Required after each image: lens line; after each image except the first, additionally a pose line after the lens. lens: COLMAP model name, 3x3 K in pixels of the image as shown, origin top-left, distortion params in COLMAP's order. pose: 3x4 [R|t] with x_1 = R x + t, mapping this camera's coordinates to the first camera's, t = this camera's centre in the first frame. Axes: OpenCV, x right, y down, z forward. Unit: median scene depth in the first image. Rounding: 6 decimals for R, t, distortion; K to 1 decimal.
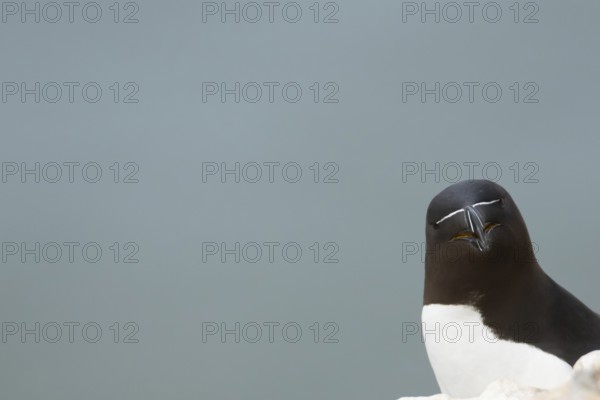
lens RADIAL K [[304.2, 0, 300.0], [0, 304.2, 200.0], [0, 0, 1]] dist [0.000215, 0.000165]
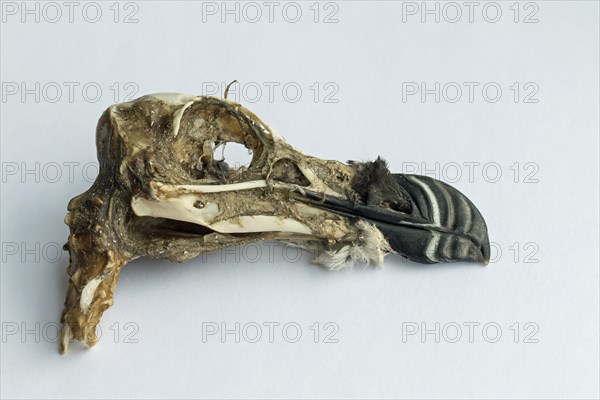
lens RADIAL K [[304.2, 0, 300.0], [0, 304.2, 200.0], [0, 0, 1]] dist [0.000215, 0.000165]
pose [[1.000000, -0.000225, 0.000085, -0.000059], [0.000225, 1.000000, -0.000340, -0.263050], [-0.000085, 0.000340, 1.000000, 0.000019]]
